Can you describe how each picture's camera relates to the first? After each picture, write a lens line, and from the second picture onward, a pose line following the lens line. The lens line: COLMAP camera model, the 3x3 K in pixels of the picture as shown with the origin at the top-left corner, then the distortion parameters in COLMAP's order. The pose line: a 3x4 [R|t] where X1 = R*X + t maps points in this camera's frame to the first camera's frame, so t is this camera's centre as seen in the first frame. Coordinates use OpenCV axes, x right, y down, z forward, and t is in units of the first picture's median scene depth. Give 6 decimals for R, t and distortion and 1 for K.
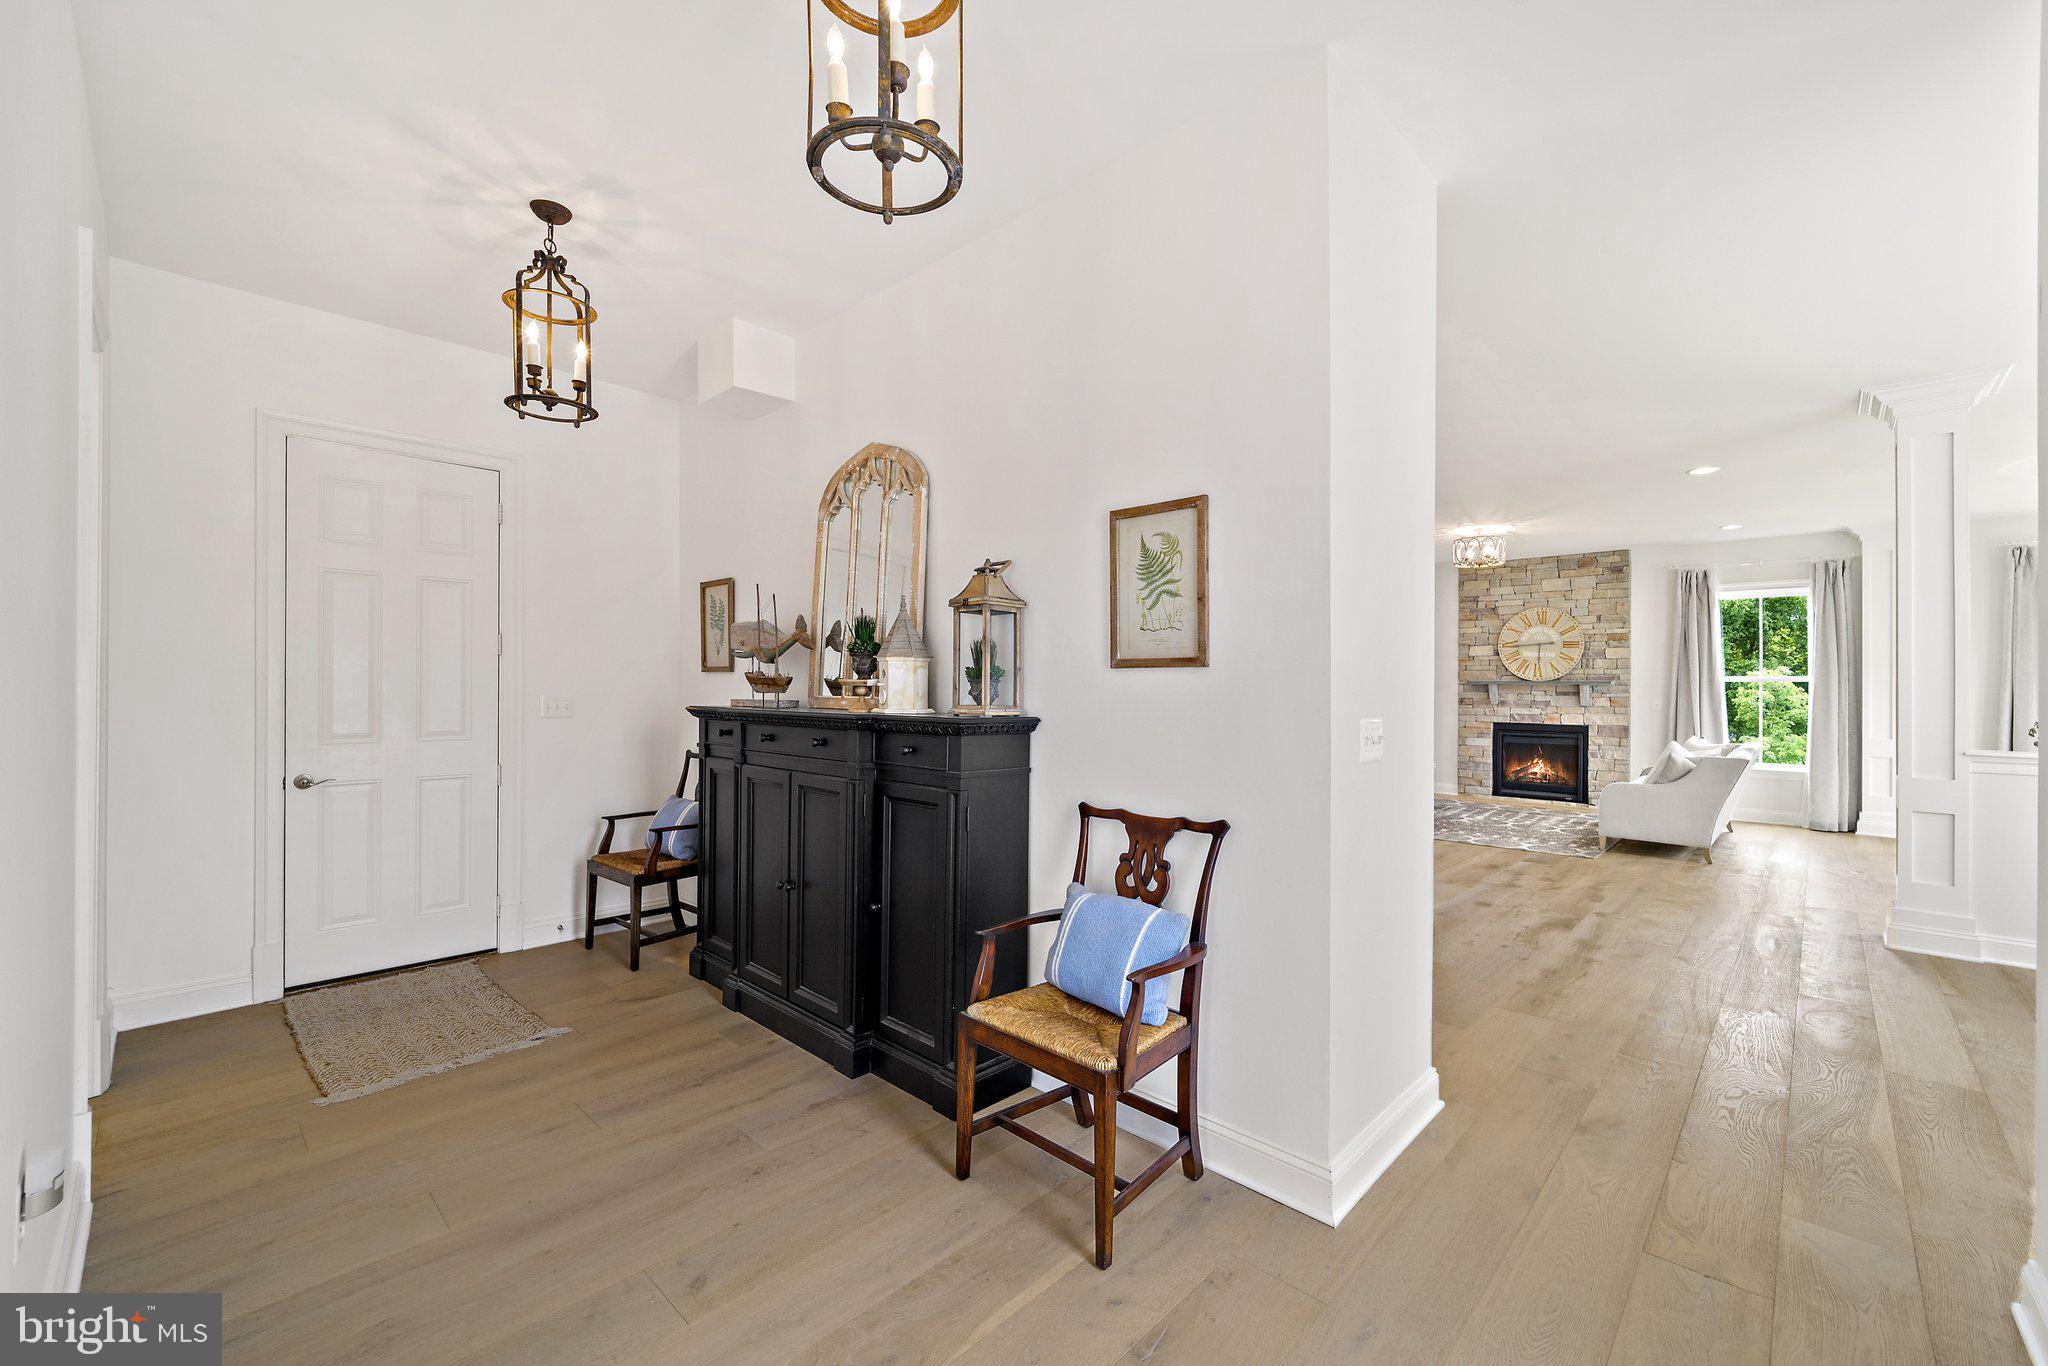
lens RADIAL K [[823.1, 0, 1035.6], [0, 823.1, 696.2], [0, 0, 1]] dist [0.000699, -0.000391]
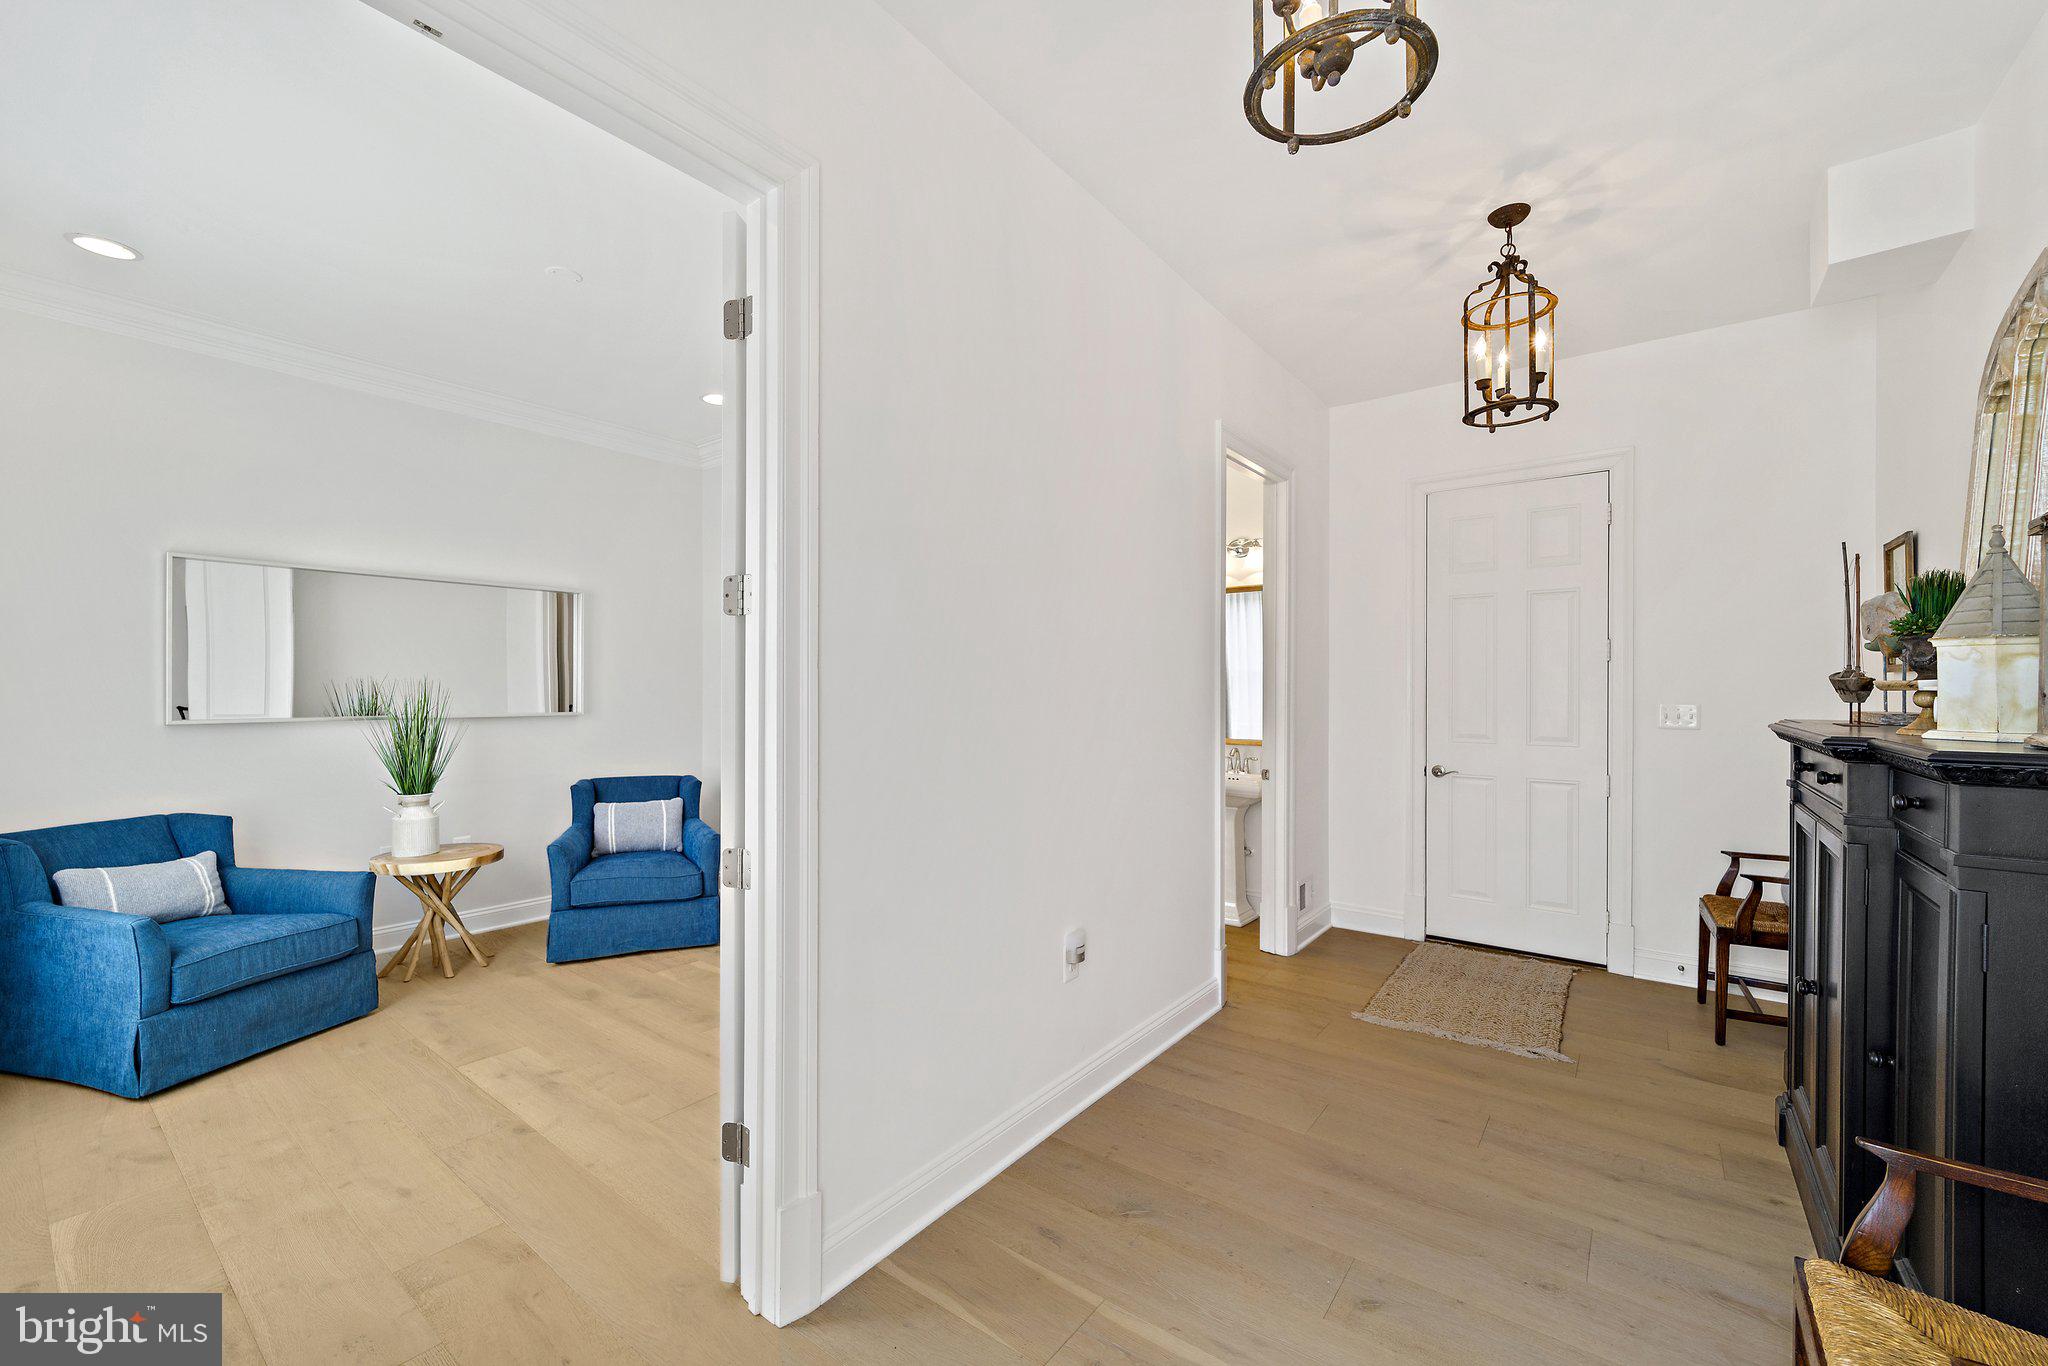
lens RADIAL K [[819.8, 0, 1019.6], [0, 819.8, 700.3], [0, 0, 1]] dist [0.000025, -0.000055]
pose [[0.103365, 0.004579, -0.994633, 0.307797], [-0.009744, 0.999946, 0.003591, -0.001431], [0.994596, 0.009321, 0.103404, 0.290010]]
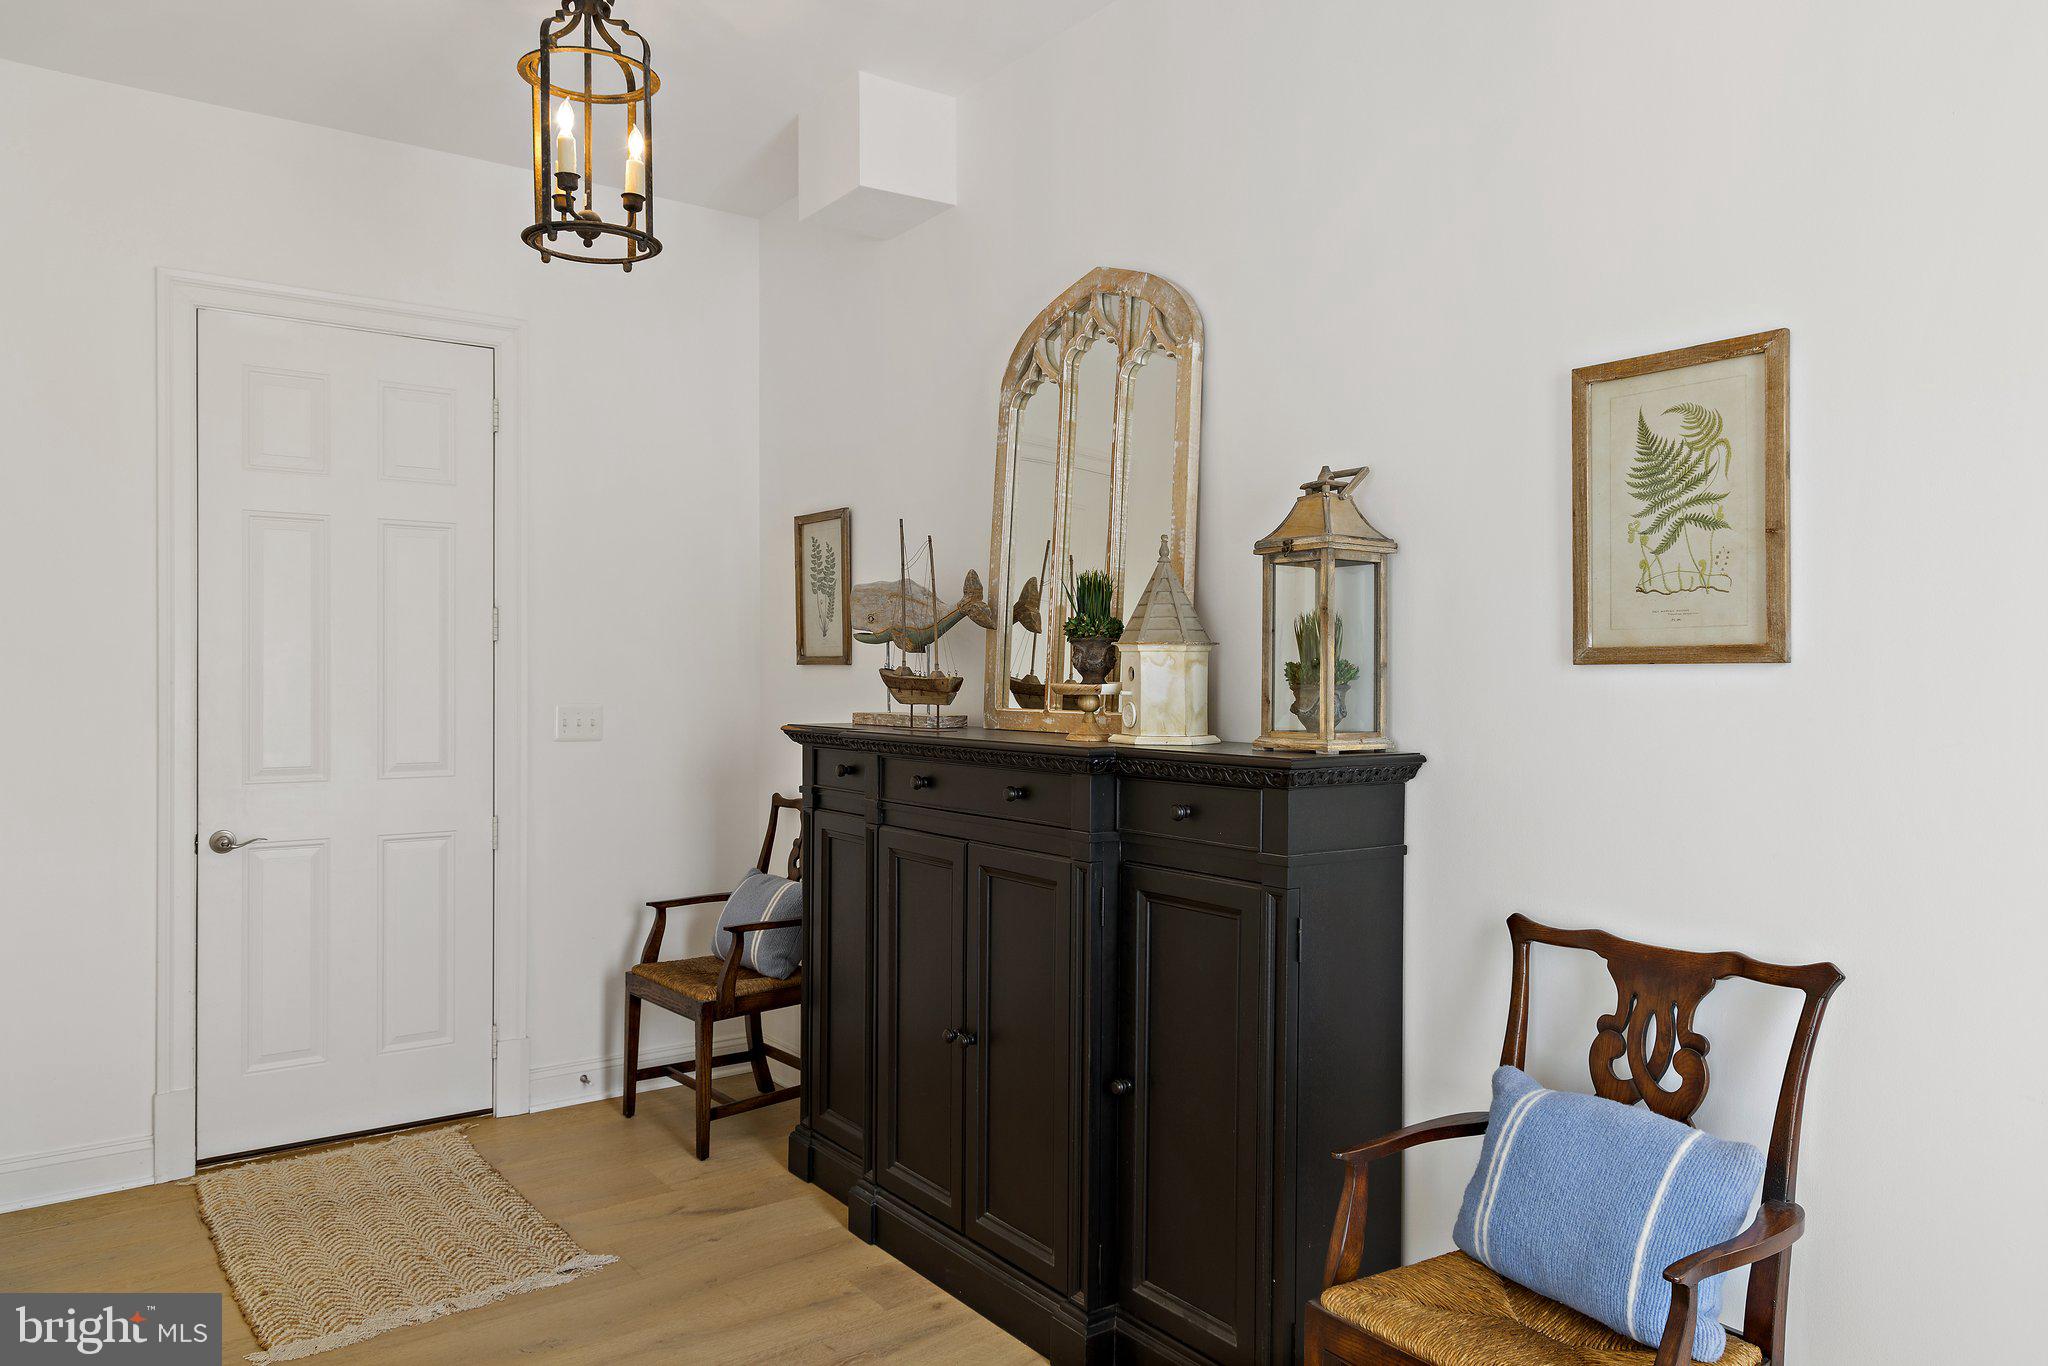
lens RADIAL K [[1385.4, 0, 1029.8], [0, 1385.4, 685.9], [0, 0, 1]] dist [0.001527, 0.025059]
pose [[0.983298, -0.004870, -0.181938, -0.076990], [0.004787, 0.999988, -0.000895, -0.017758], [0.181940, 0.000009, 0.983310, 0.046226]]
